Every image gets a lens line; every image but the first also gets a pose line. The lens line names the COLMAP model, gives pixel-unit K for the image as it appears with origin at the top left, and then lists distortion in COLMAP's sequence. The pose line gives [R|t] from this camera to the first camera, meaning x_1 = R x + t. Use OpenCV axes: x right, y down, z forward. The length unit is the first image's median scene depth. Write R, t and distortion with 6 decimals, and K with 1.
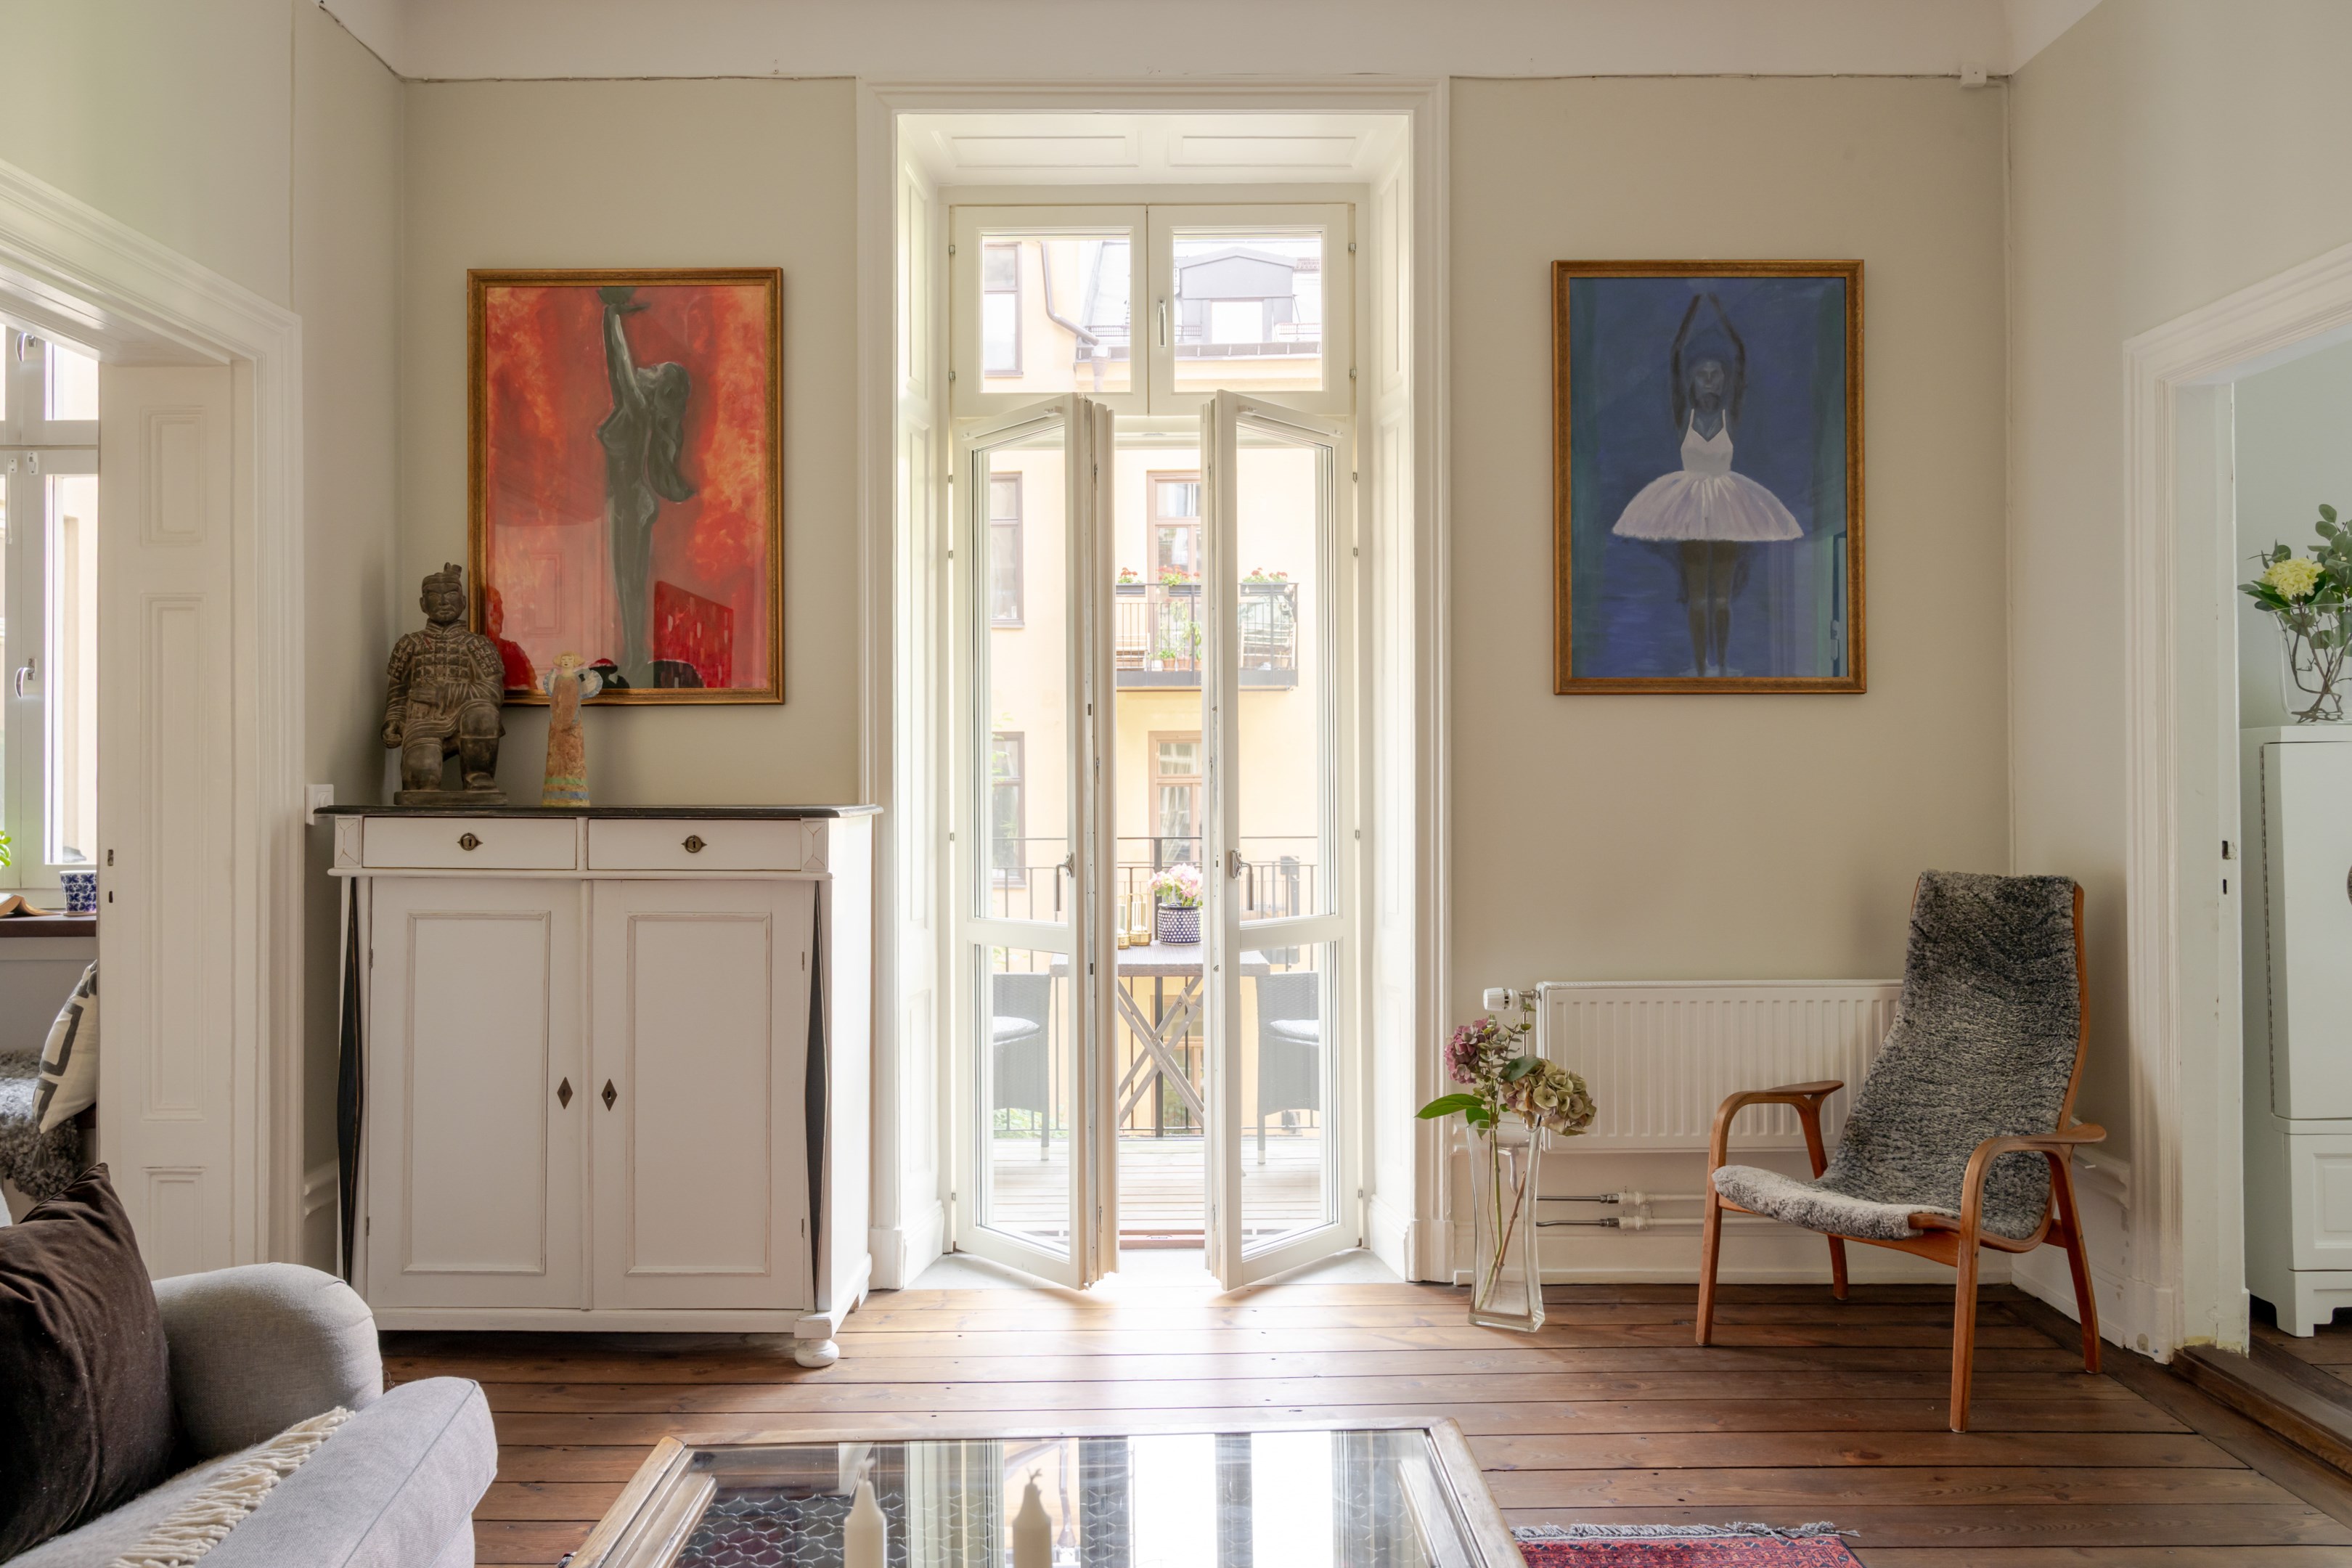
lens RADIAL K [[1682.4, 0, 1176.0], [0, 1682.4, 784.0], [0, 0, 1]] dist [-0.002827, -0.001182]
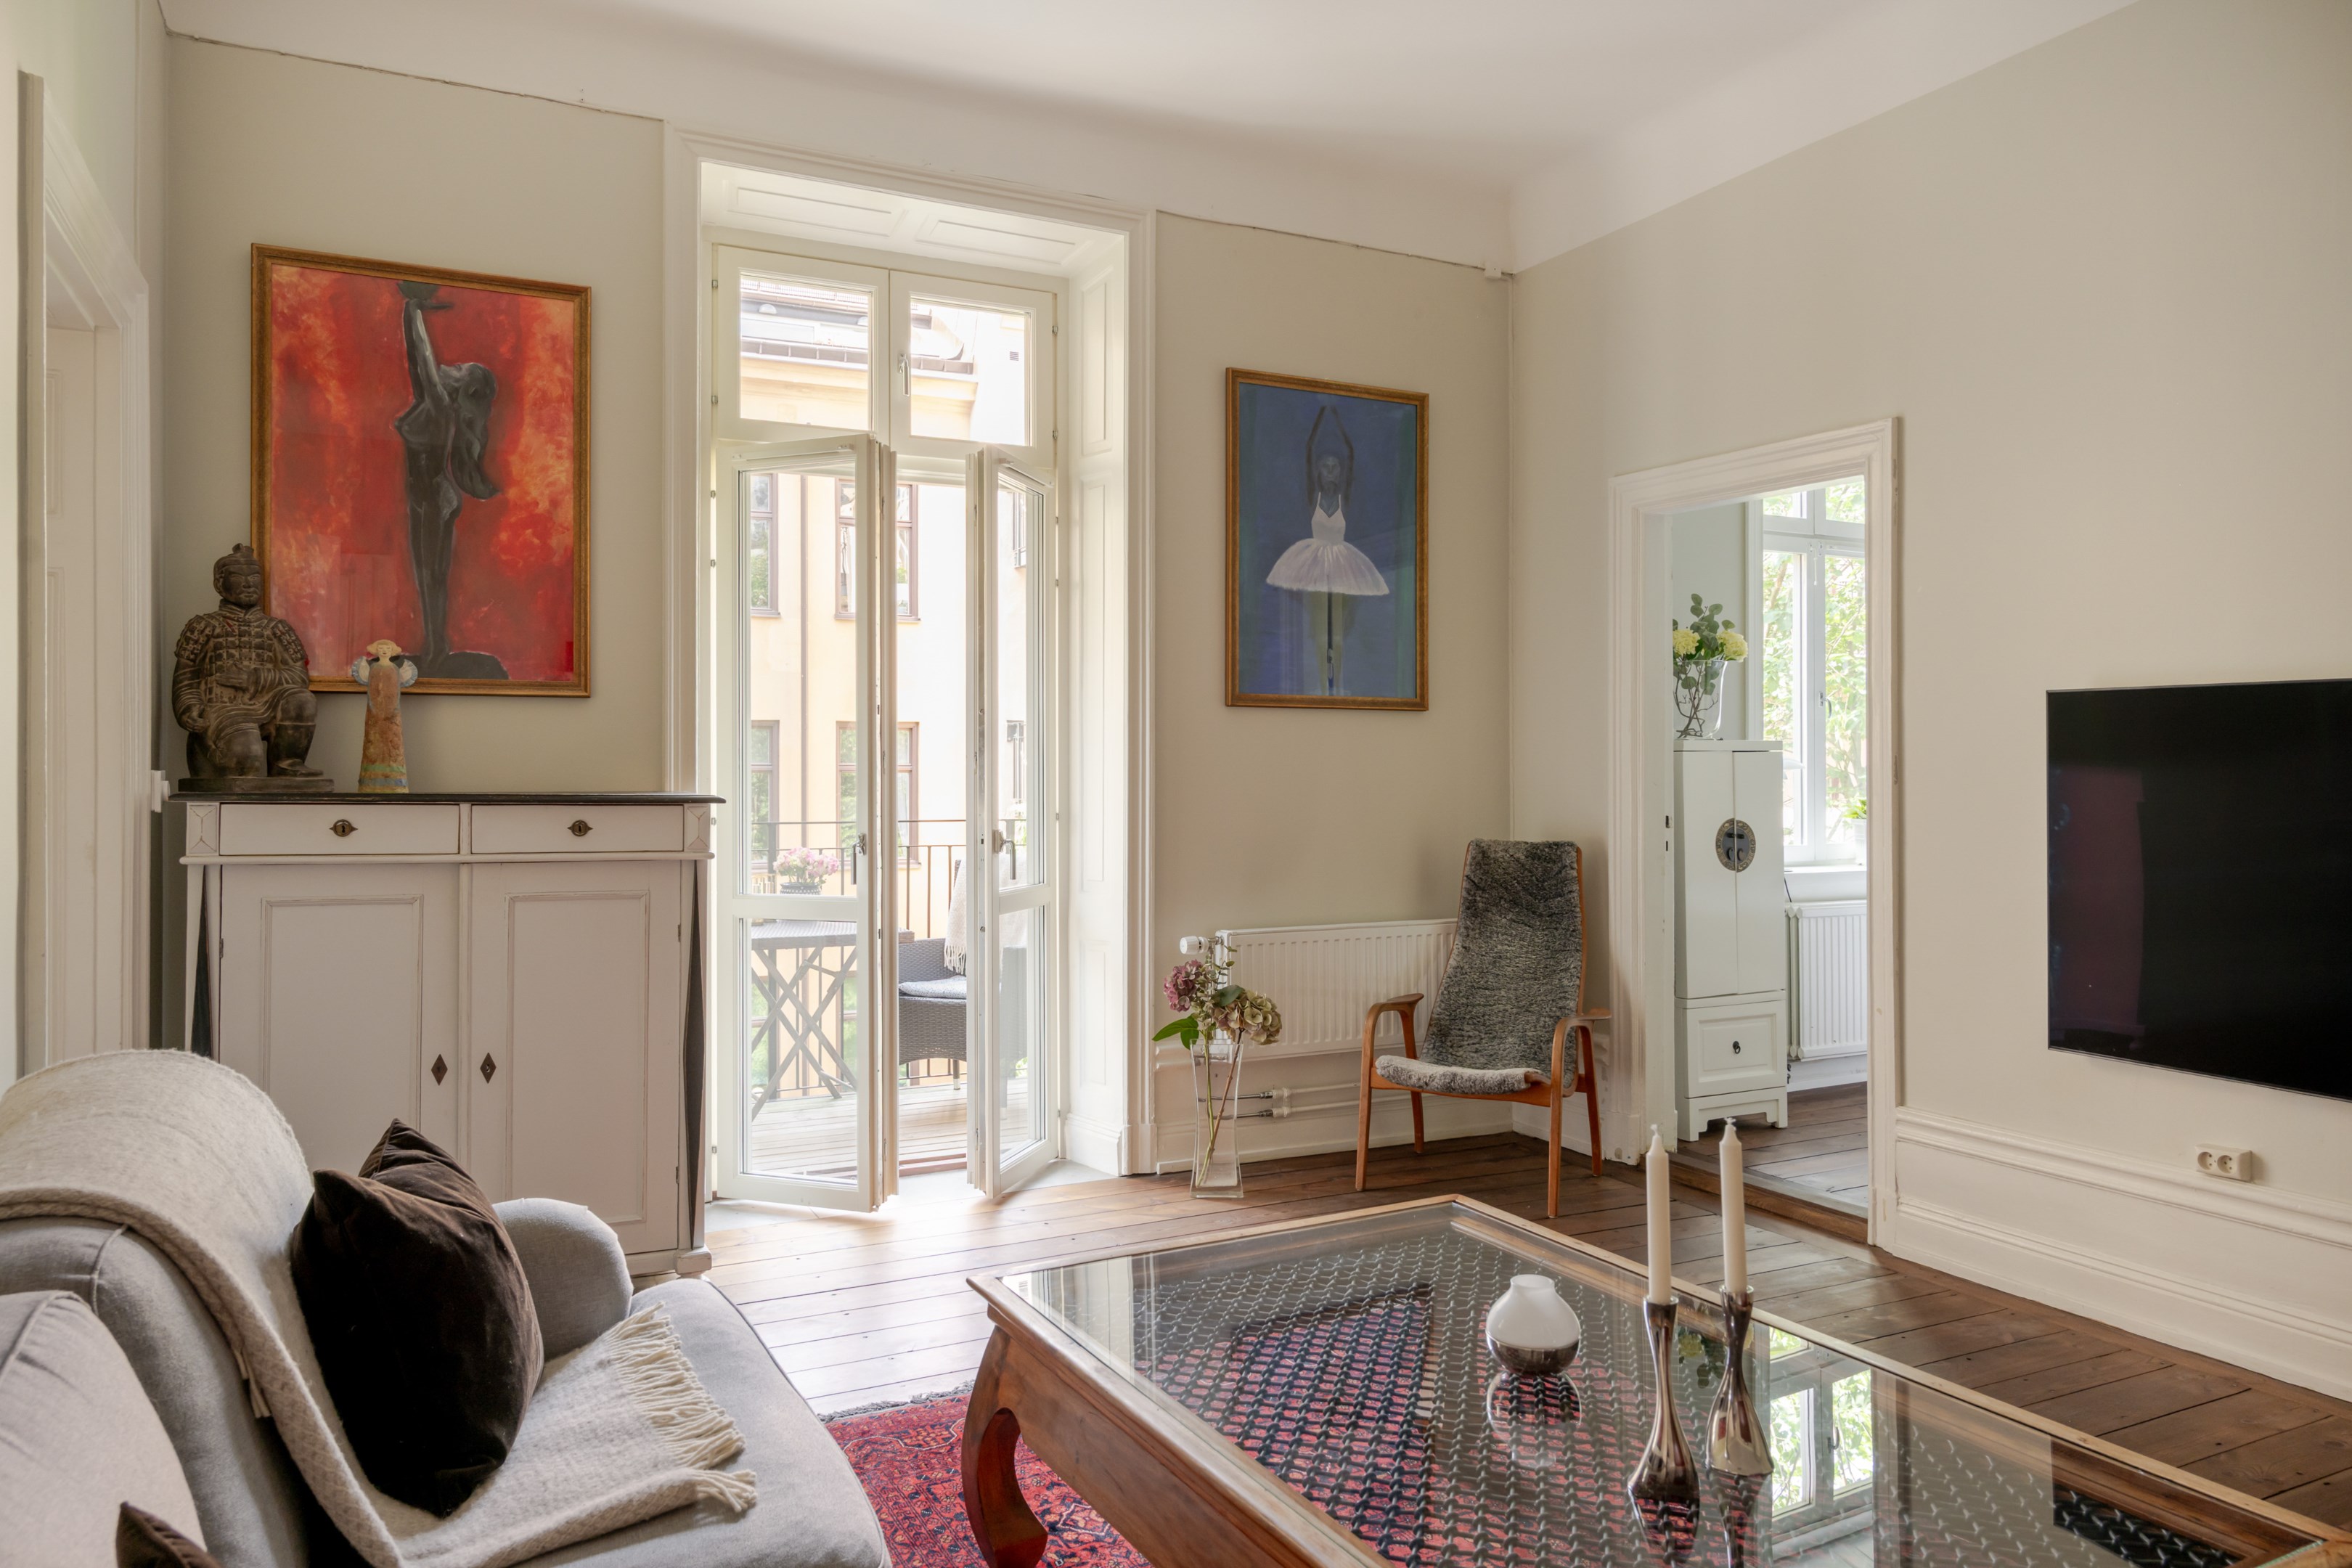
lens RADIAL K [[1682.4, 0, 1176.0], [0, 1682.4, 784.0], [0, 0, 1]] dist [-0.002827, -0.001182]
pose [[0.884851, 0.002648, 0.465866, -0.407959], [-0.004987, 0.999980, 0.003787, 0.001402], [-0.465847, -0.005674, 0.884847, -0.116583]]
